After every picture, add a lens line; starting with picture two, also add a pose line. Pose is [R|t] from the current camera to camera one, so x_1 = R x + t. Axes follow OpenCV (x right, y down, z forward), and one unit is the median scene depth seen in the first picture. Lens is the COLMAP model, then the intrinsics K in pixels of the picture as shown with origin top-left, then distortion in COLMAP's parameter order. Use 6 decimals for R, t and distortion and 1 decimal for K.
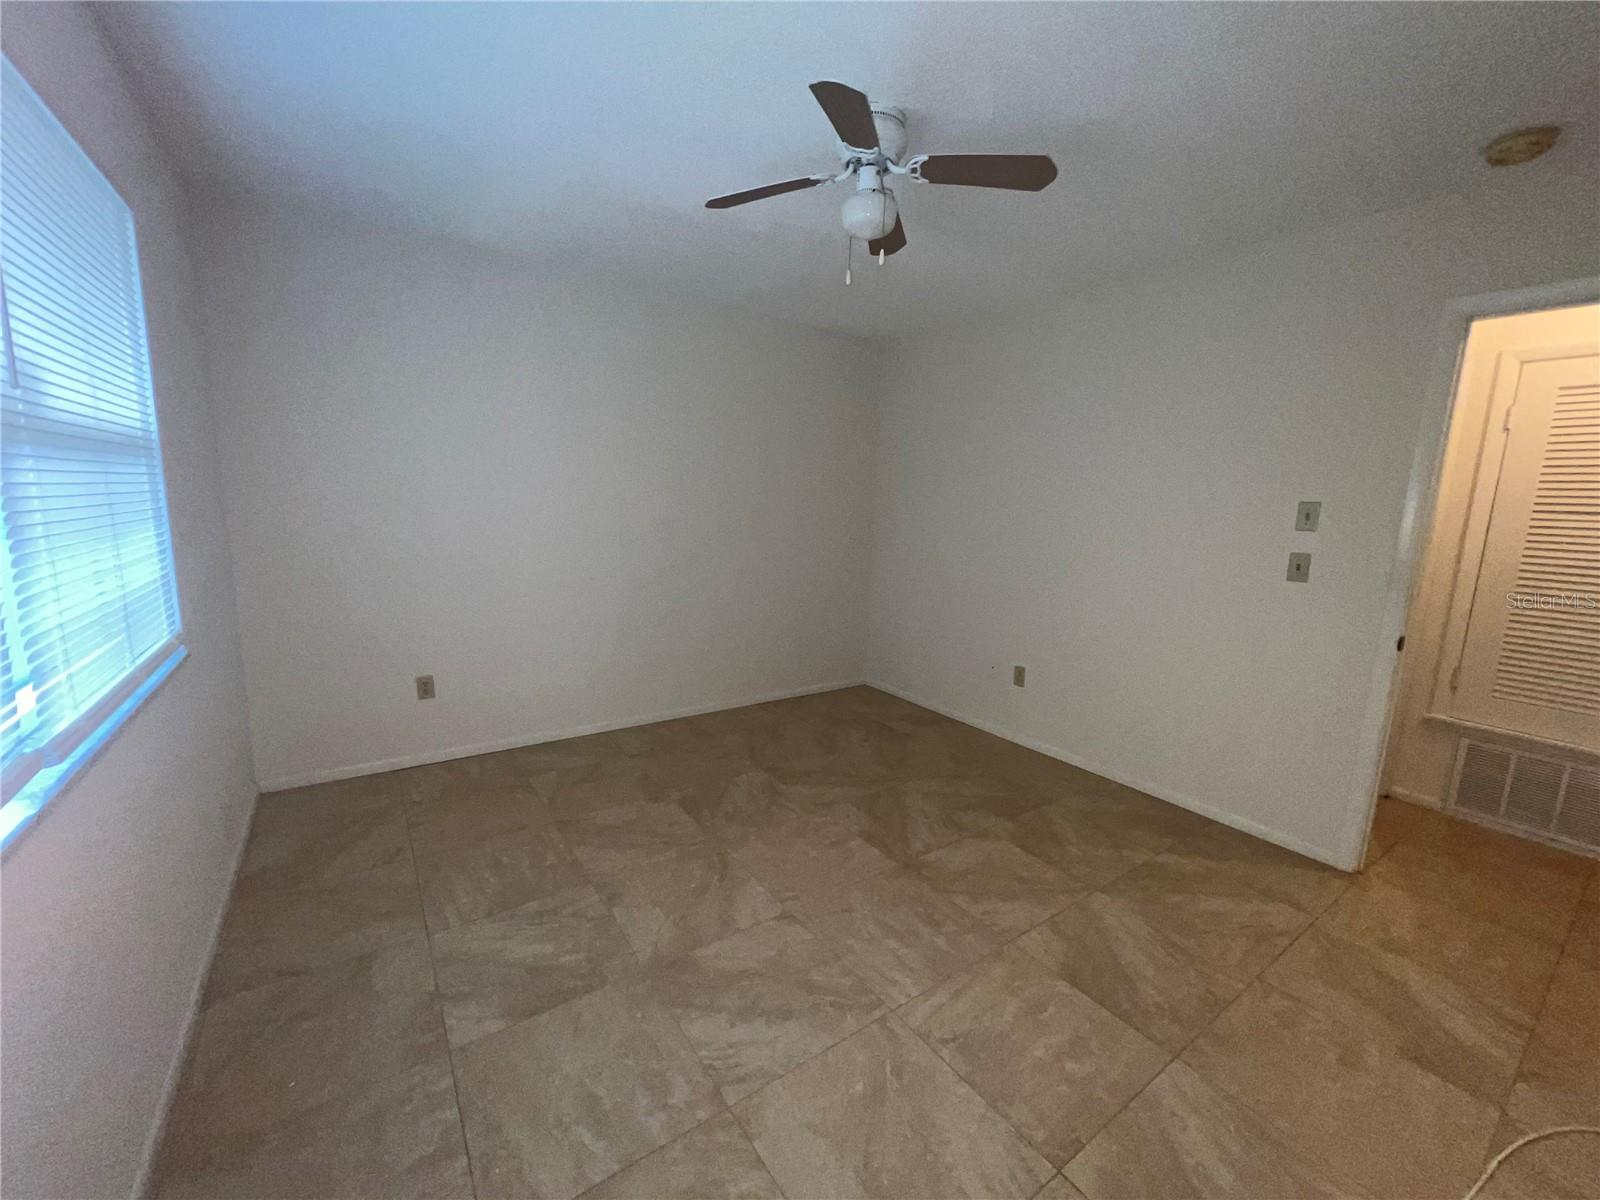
lens RADIAL K [[639.5, 0, 802.9], [0, 639.5, 607.3], [0, 0, 1]] dist [-0.006458, 0.001578]
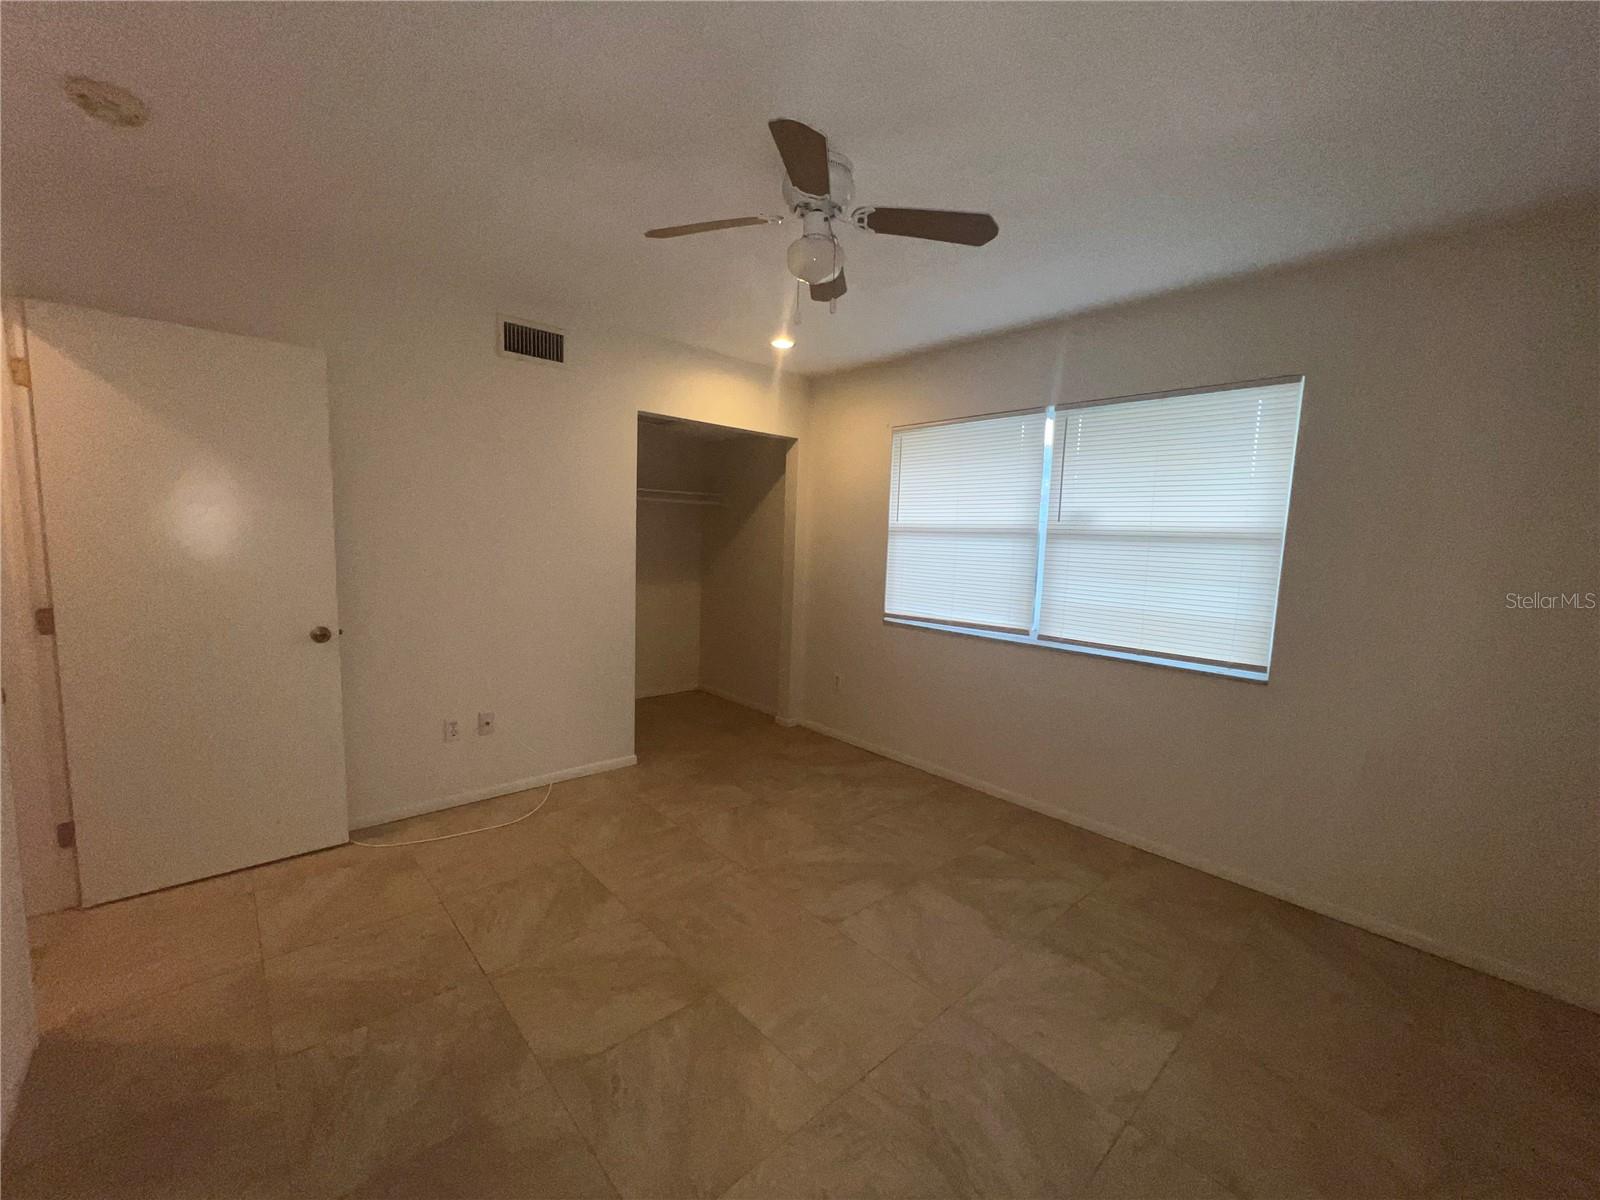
lens RADIAL K [[639.5, 0, 798.9], [0, 639.5, 599.6], [0, 0, 1]] dist [-0.006458, 0.001578]
pose [[-0.989159, -0.054568, -0.136336, 0.199278], [-0.089315, 0.960496, 0.263573, -0.312948], [0.116568, 0.272893, -0.954956, 1.791515]]
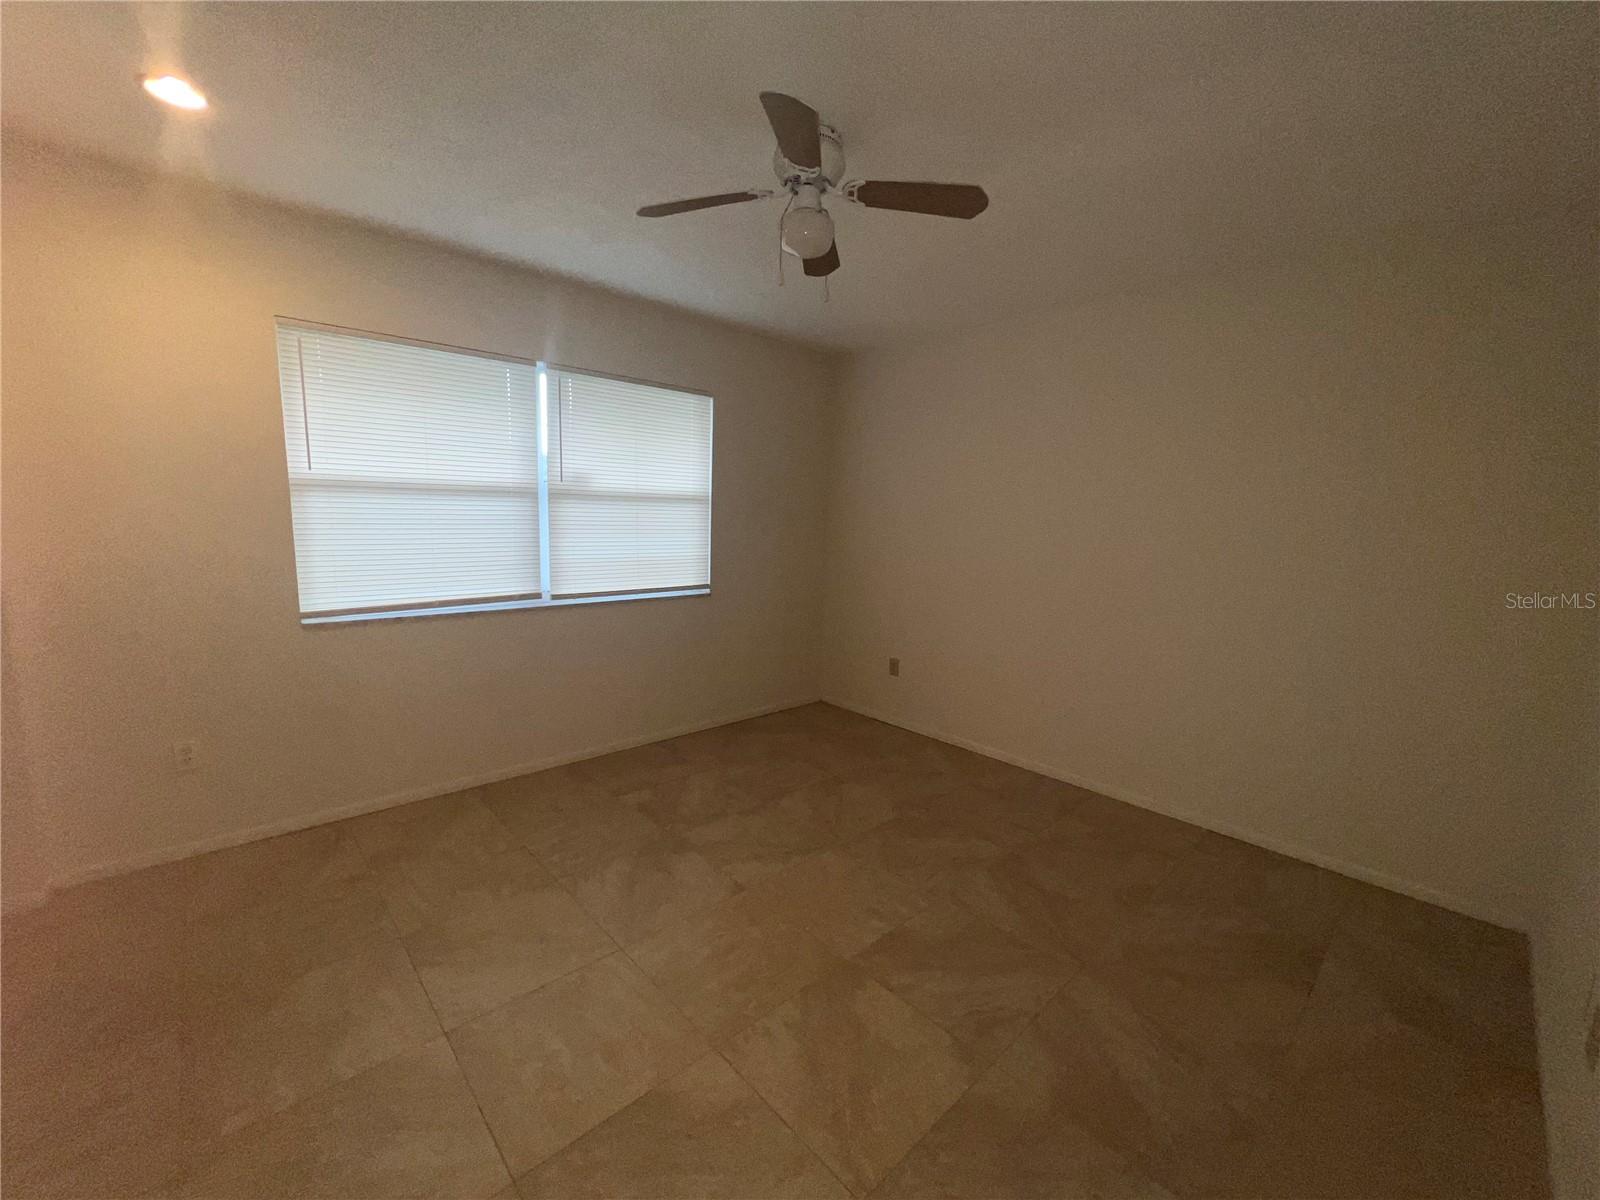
lens RADIAL K [[639.5, 0, 800.0], [0, 639.5, 600.0], [0, 0, 1]] dist [-0.006458, 0.001578]
pose [[0.144342, 0.108702, -0.983539, 0.985084], [-0.197046, 0.977199, 0.079084, -0.114686], [0.969710, 0.182387, 0.162470, 0.787530]]
